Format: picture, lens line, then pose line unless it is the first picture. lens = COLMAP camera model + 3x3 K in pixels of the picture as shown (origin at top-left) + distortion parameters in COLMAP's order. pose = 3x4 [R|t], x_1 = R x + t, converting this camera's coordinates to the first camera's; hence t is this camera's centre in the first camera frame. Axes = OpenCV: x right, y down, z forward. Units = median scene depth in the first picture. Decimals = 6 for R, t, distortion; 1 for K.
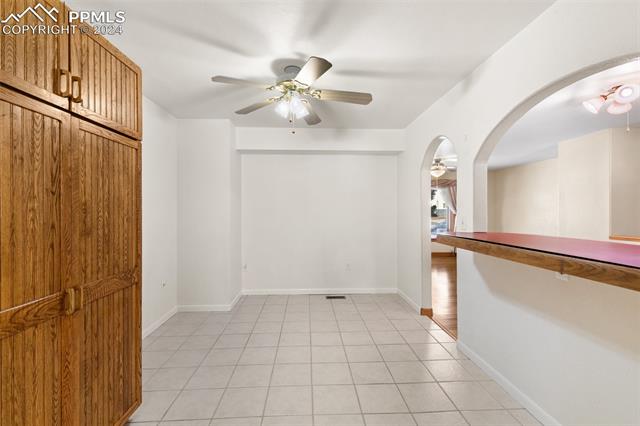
lens RADIAL K [[288.0, 0, 320.8], [0, 288.0, 211.4], [0, 0, 1]] dist [0.009112, -0.001558]
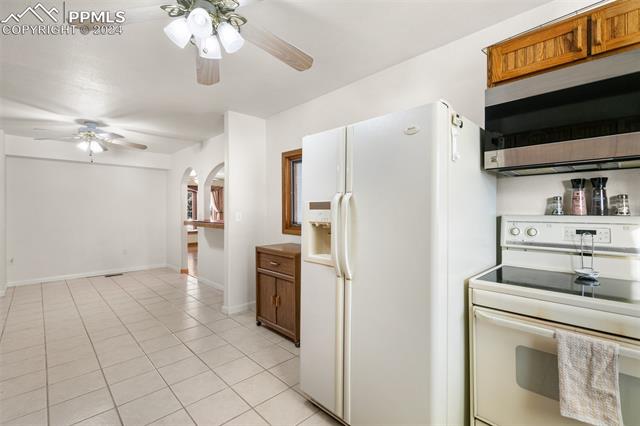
lens RADIAL K [[288.0, 0, 320.8], [0, 288.0, 211.4], [0, 0, 1]] dist [0.009112, -0.001558]
pose [[0.746352, -0.000262, 0.665551, -0.133373], [0.001612, 0.999998, -0.001415, 0.009793], [-0.665549, 0.002129, 0.746351, -0.669552]]
